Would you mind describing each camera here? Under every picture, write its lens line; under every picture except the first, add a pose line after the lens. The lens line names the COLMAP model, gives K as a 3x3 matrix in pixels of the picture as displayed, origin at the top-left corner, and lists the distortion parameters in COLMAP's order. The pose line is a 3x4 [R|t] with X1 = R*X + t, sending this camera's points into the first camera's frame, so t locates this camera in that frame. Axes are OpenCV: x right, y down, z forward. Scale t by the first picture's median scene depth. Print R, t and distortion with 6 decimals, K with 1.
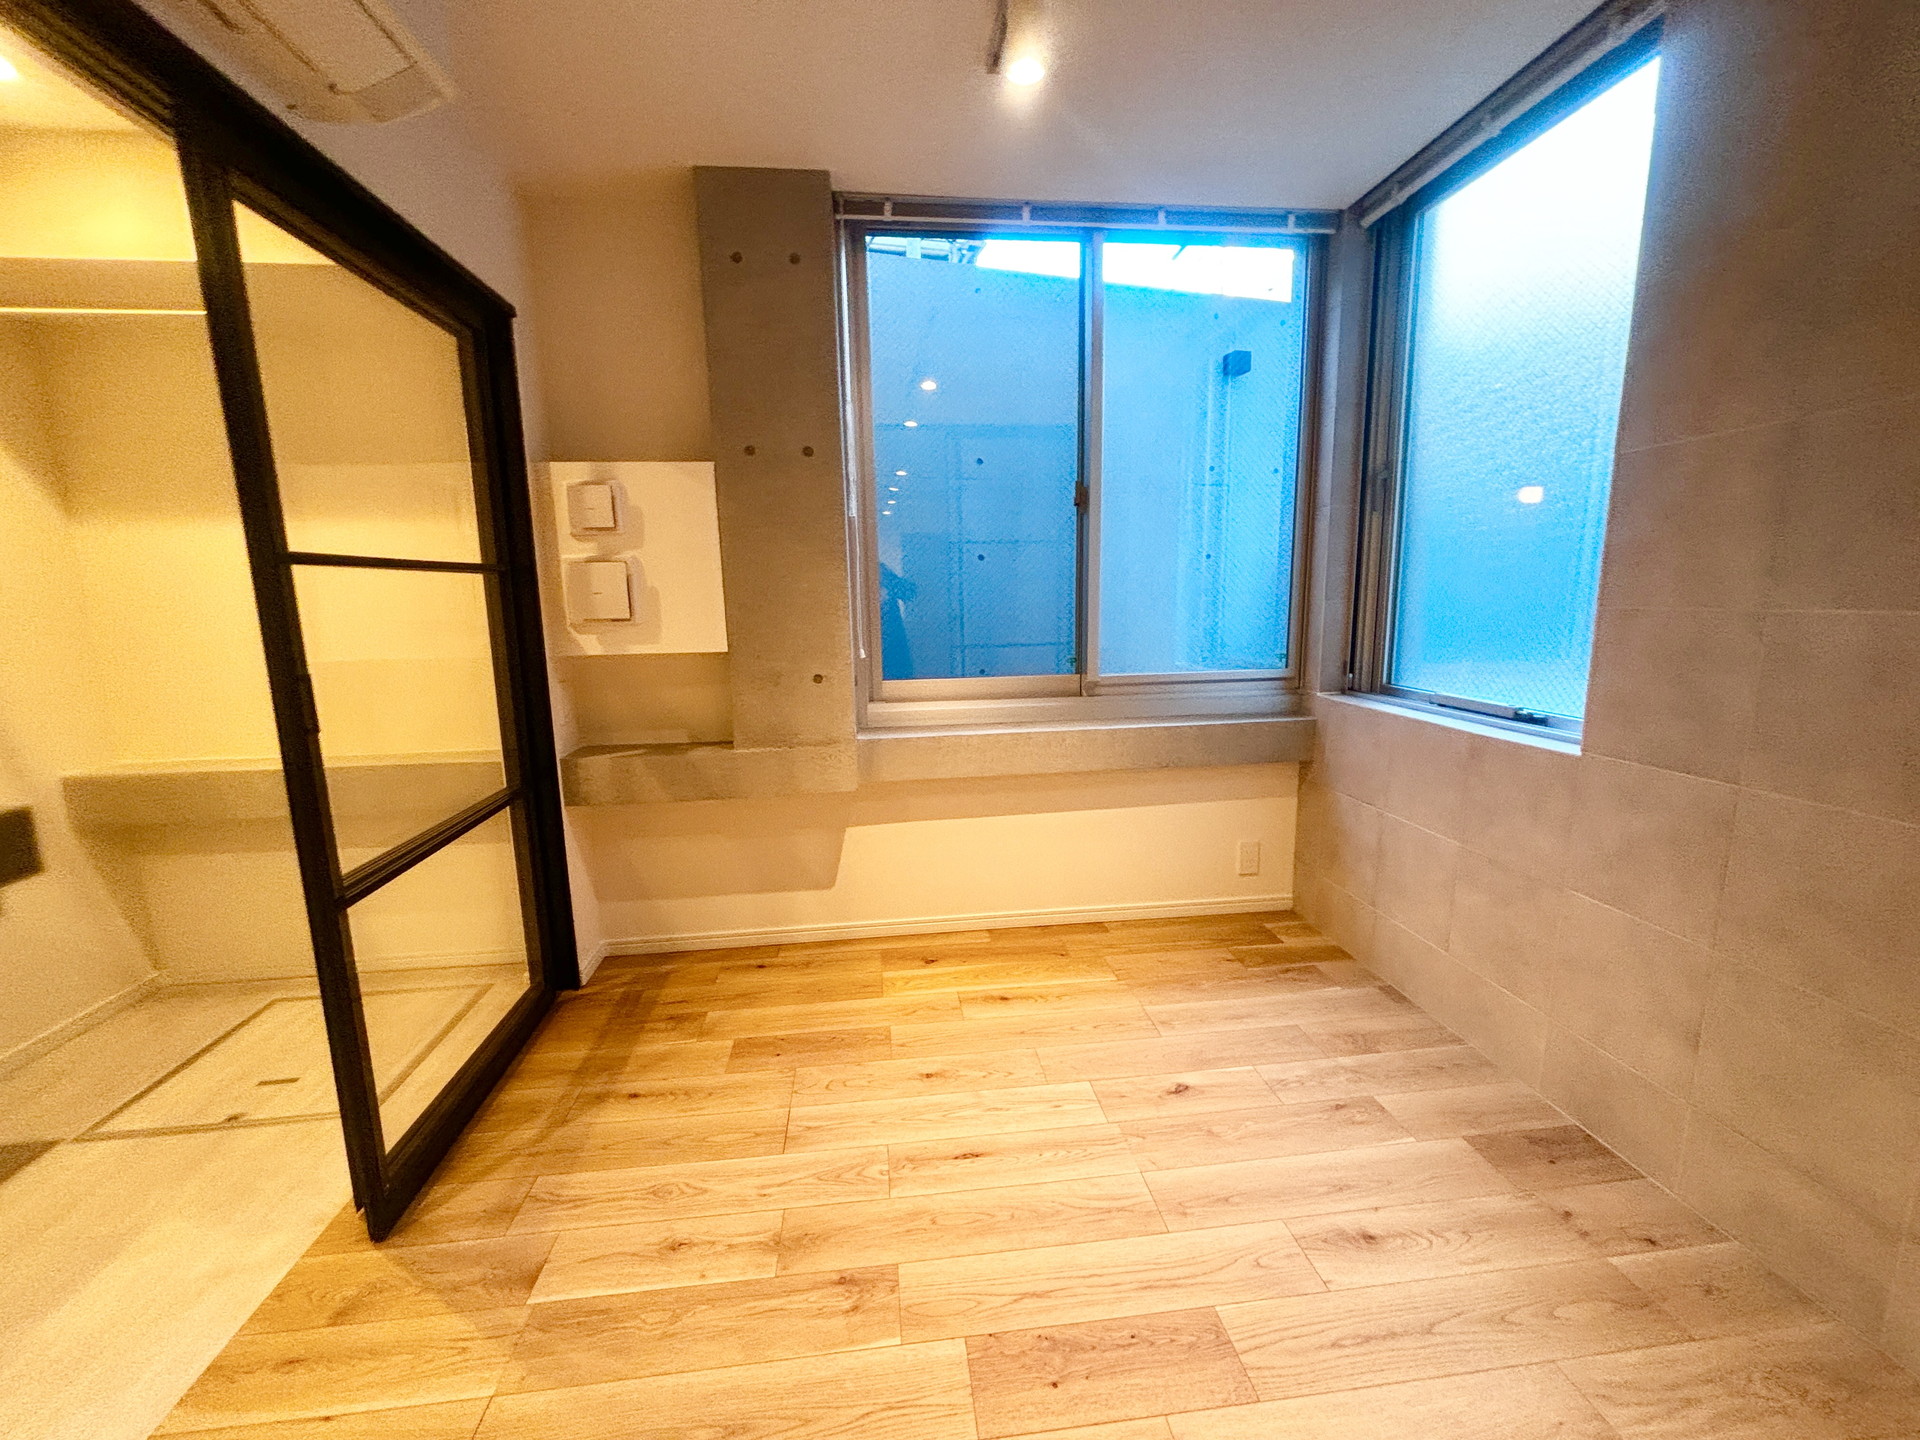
lens RADIAL K [[777.7, 0, 958.9], [0, 777.7, 716.9], [0, 0, 1]] dist [0.005959, -0.001203]
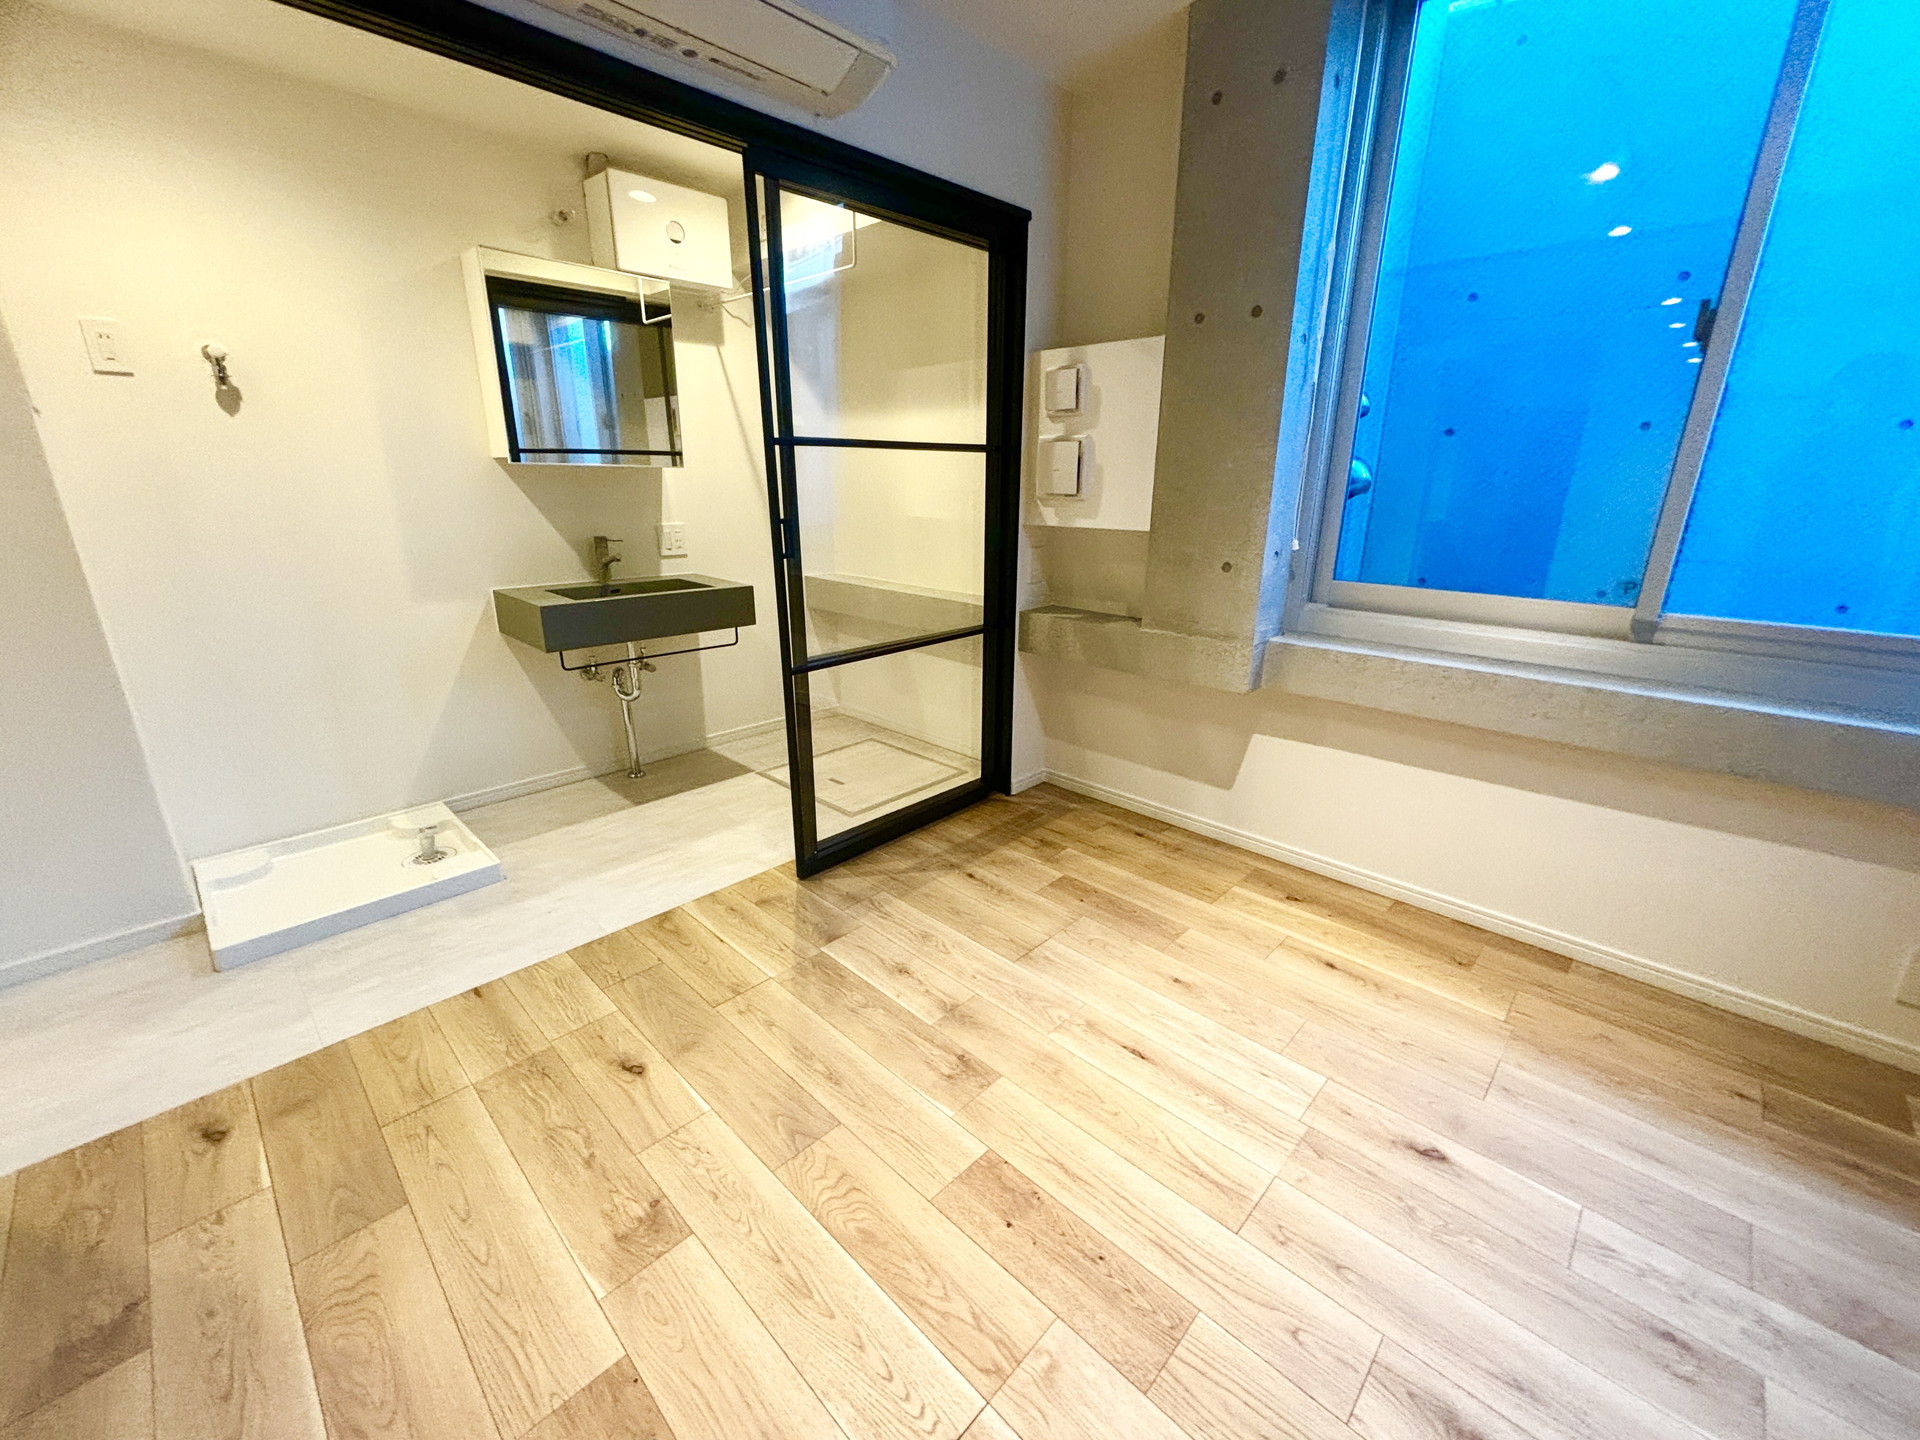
lens RADIAL K [[777.7, 0, 963.3], [0, 777.7, 719.7], [0, 0, 1]] dist [0.005959, -0.001203]
pose [[0.635176, 0.253094, -0.729723, 0.387143], [-0.142934, 0.966986, 0.210971, -0.026518], [0.759027, -0.029701, 0.650382, 0.146391]]
